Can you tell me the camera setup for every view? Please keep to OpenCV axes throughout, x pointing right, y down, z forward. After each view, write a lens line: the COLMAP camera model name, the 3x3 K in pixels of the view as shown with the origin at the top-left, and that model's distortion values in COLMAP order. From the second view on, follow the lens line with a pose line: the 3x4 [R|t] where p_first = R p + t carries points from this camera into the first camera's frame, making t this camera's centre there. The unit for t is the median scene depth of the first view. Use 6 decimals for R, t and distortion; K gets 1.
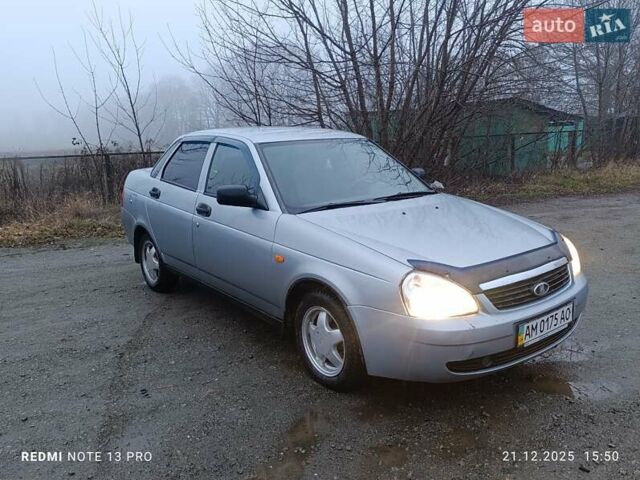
lens RADIAL K [[545.8, 0, 320.2], [0, 545.8, 245.9], [0, 0, 1]] dist [0.041087, -0.056845]
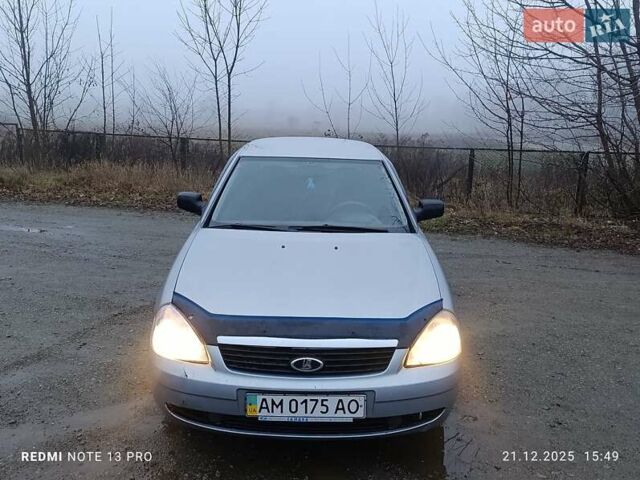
lens RADIAL K [[545.8, 0, 321.5], [0, 545.8, 241.7], [0, 0, 1]] dist [0.041087, -0.056845]
pose [[0.785388, 0.183324, -0.591235, 0.756876], [-0.174262, 0.981990, 0.072997, -0.147890], [0.593969, 0.045699, 0.803189, 0.279007]]
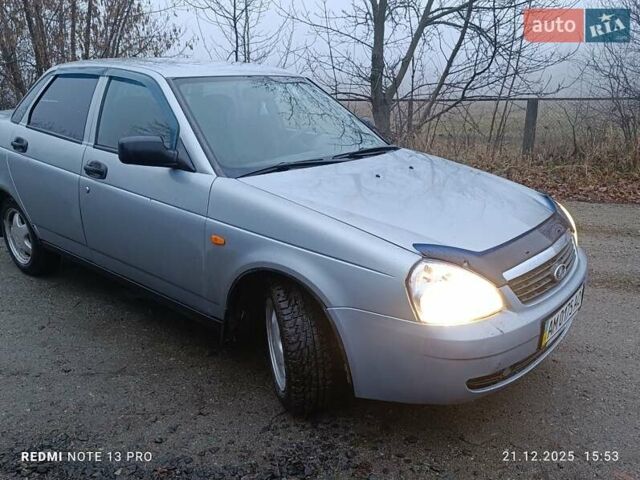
lens RADIAL K [[545.8, 0, 326.0], [0, 545.8, 244.7], [0, 0, 1]] dist [0.041087, -0.056845]
pose [[0.976060, -0.031748, 0.215170, -0.087949], [0.013037, 0.996051, 0.087826, -0.031170], [-0.217109, -0.082918, 0.972619, 0.252815]]
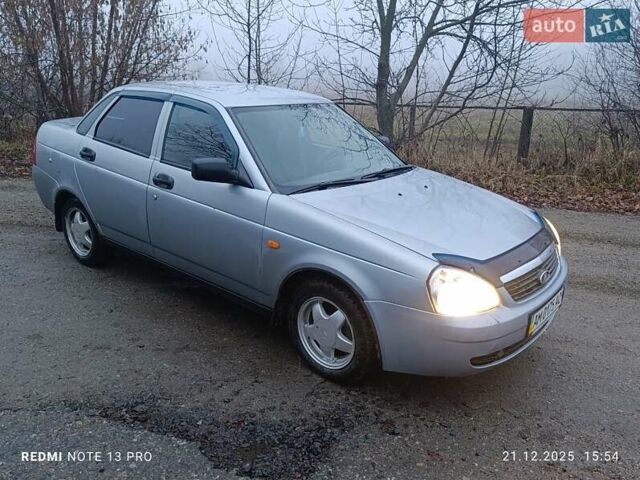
lens RADIAL K [[545.8, 0, 319.5], [0, 545.8, 248.7], [0, 0, 1]] dist [0.041087, -0.056845]
pose [[0.975792, -0.011590, 0.218393, -0.192212], [-0.012444, 0.994034, 0.108357, -0.066864], [-0.218346, -0.108452, 0.969826, 0.095163]]
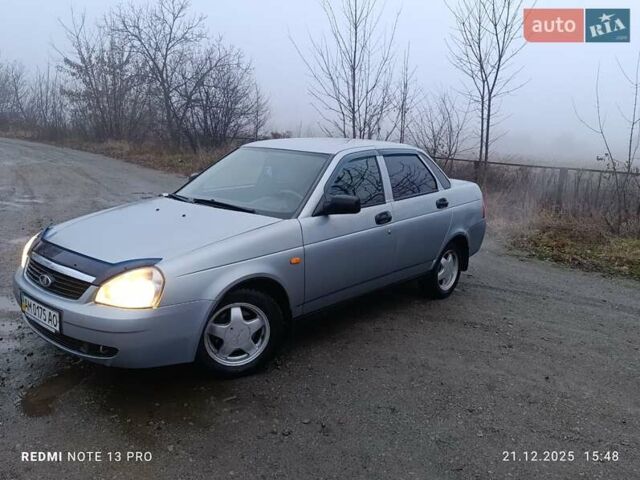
lens RADIAL K [[545.8, 0, 330.7], [0, 545.8, 243.4], [0, 0, 1]] dist [0.041087, -0.056845]
pose [[0.164892, 0.219806, -0.961507, 1.318610], [-0.252811, 0.951702, 0.174210, -0.281713], [0.953361, 0.214354, 0.212498, 1.108188]]
